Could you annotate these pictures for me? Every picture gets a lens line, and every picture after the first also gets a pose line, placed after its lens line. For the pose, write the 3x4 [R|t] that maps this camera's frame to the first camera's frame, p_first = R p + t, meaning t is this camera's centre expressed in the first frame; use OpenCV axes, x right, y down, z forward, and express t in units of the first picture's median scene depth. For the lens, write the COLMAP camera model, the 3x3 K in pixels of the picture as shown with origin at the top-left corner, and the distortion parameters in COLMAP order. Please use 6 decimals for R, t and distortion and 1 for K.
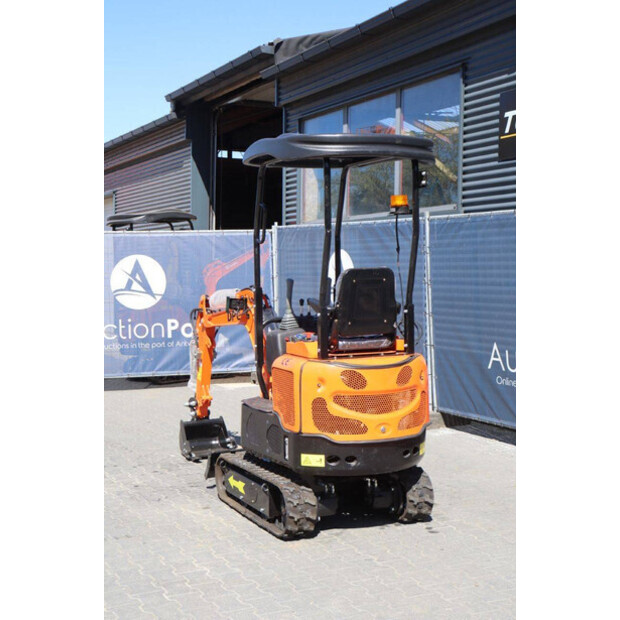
lens RADIAL K [[962.2, 0, 310.0], [0, 962.2, 310.0], [0, 0, 1]] dist [0.120948, 0.049895]
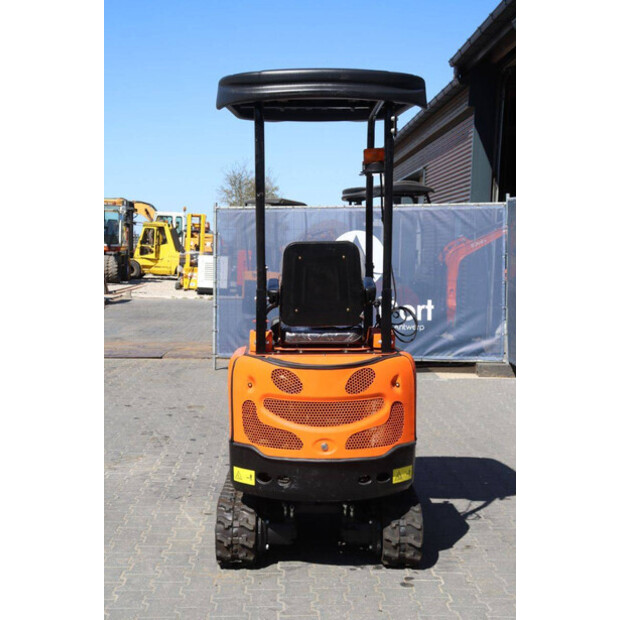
lens RADIAL K [[962.2, 0, 310.0], [0, 962.2, 310.0], [0, 0, 1]] dist [0.120948, 0.049895]
pose [[0.909171, 0.040969, -0.414402, 0.374258], [-0.032416, 0.999092, 0.027653, -0.008921], [0.415158, -0.011707, 0.909674, 0.268606]]
